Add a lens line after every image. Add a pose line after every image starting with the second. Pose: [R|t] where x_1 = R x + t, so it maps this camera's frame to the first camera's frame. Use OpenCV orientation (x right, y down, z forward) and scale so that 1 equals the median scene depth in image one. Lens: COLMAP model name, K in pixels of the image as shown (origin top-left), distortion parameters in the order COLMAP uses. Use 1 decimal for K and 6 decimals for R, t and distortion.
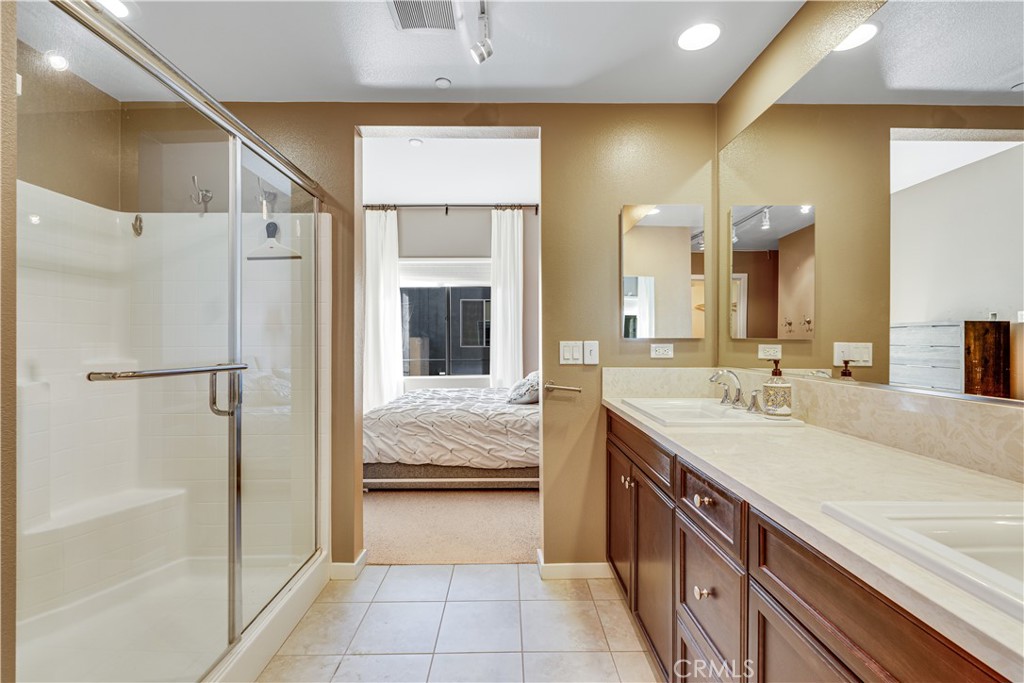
lens RADIAL K [[453.5, 0, 509.5], [0, 453.5, 340.8], [0, 0, 1]] dist [0.015716, -0.000142]
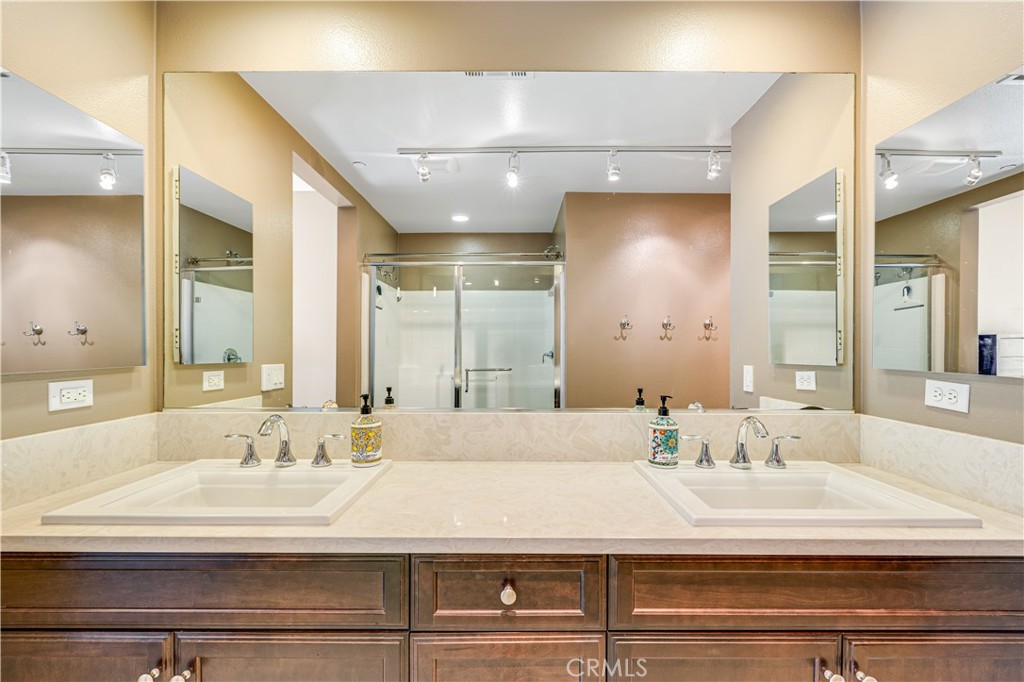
lens RADIAL K [[452.3, 0, 509.4], [0, 452.3, 348.1], [0, 0, 1]] dist [-0.008551, 0.000908]
pose [[-0.002459, 0.002402, 0.999994, -0.257862], [-0.000006, 0.999997, -0.002402, -0.043421], [-0.999997, -0.000012, -0.002459, 0.806024]]
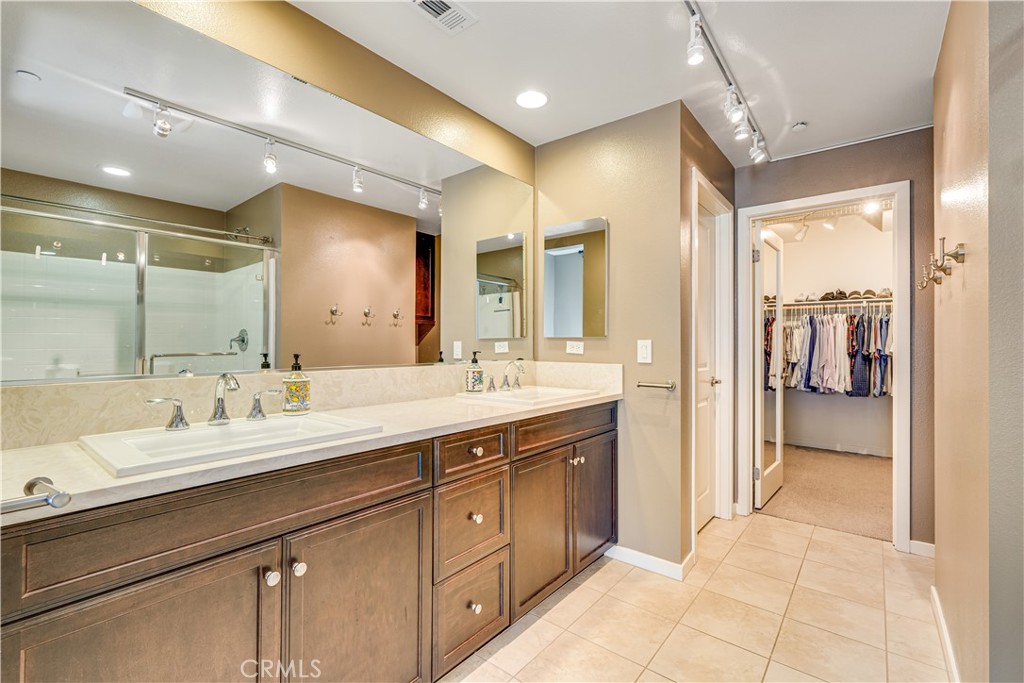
lens RADIAL K [[452.3, 0, 504.1], [0, 452.3, 338.1], [0, 0, 1]] dist [-0.008551, 0.000908]
pose [[-0.767298, 0.010397, 0.641207, -0.445226], [0.001627, 0.999897, -0.014265, 0.048671], [-0.641289, -0.009902, -0.767235, 1.840300]]
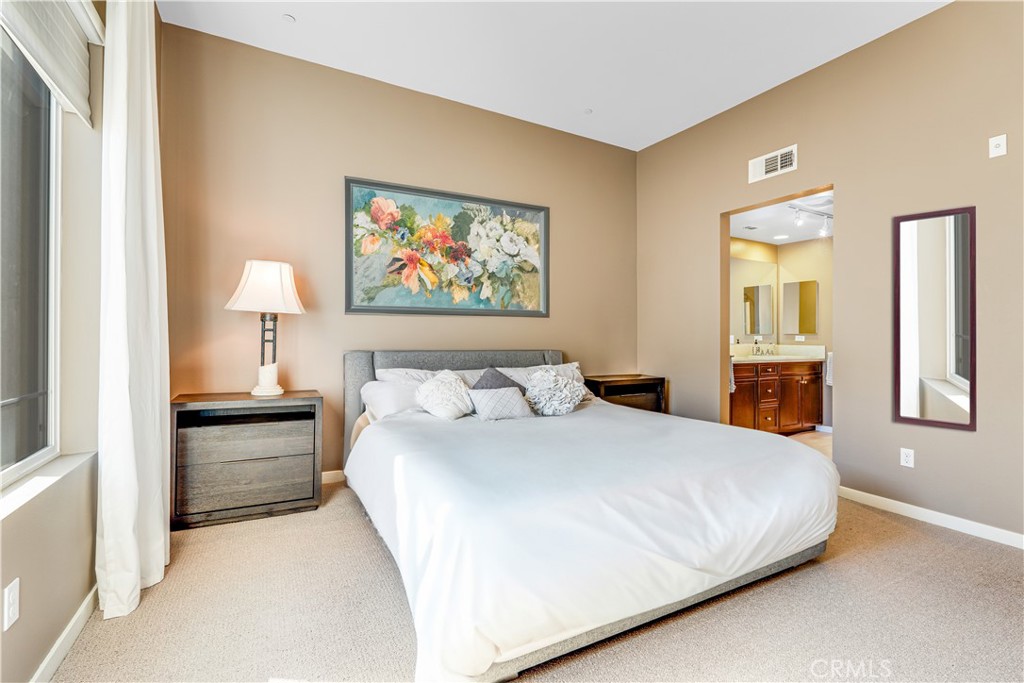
lens RADIAL K [[453.5, 0, 514.8], [0, 453.5, 335.2], [0, 0, 1]] dist [0.015716, -0.000142]
pose [[-0.493874, 0.007177, 0.869504, -2.186754], [-0.003056, 0.999945, -0.009990, 0.090517], [-0.869528, -0.007591, -0.493825, 5.288959]]
